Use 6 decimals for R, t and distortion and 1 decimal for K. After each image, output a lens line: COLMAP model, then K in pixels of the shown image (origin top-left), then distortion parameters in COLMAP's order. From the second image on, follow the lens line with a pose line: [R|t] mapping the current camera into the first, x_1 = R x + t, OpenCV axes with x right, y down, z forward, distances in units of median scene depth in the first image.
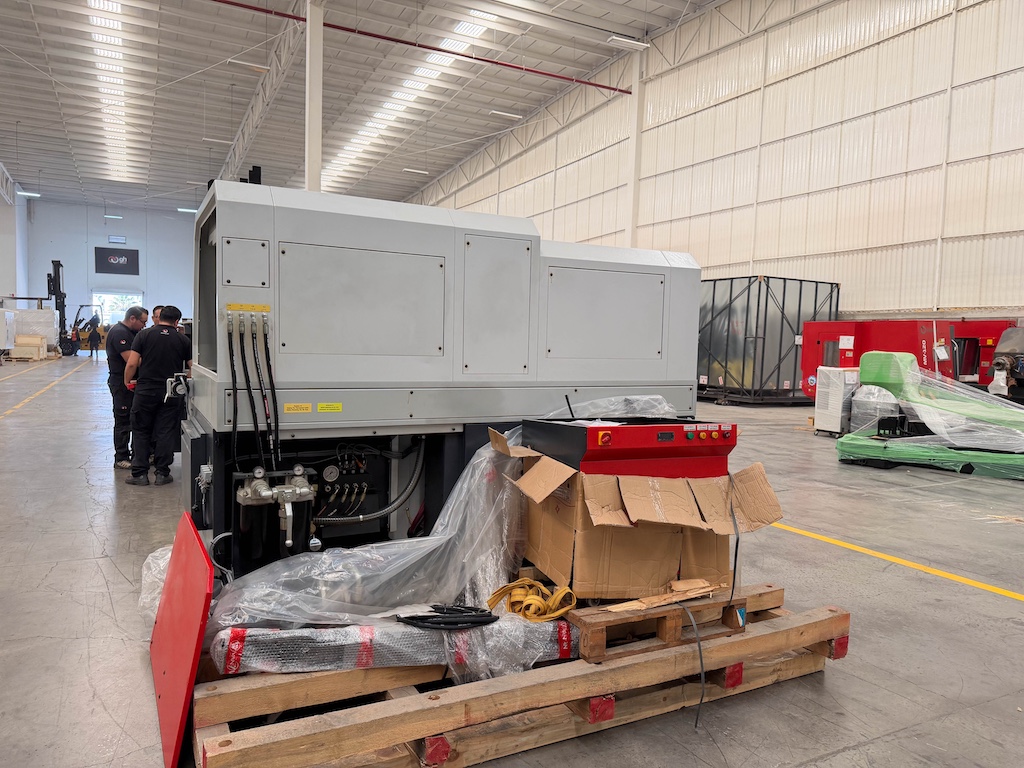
lens RADIAL K [[738.8, 0, 512.0], [0, 738.8, 386.9], [0, 0, 1]] dist [0.013131, -0.023295]
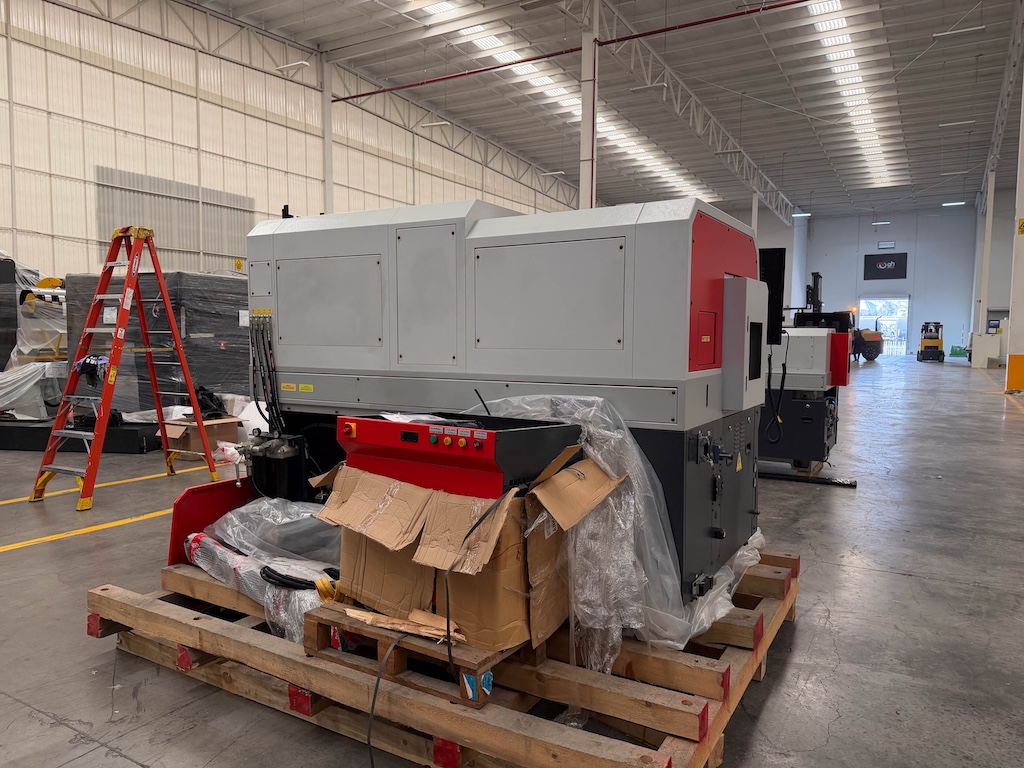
lens RADIAL K [[738.8, 0, 511.7], [0, 738.8, 385.8], [0, 0, 1]] dist [0.013131, -0.023295]
pose [[0.512074, 0.034162, -0.858262, 0.873421], [-0.042356, 0.998997, 0.014493, -0.007852], [0.857897, 0.028931, 0.513007, 0.576252]]
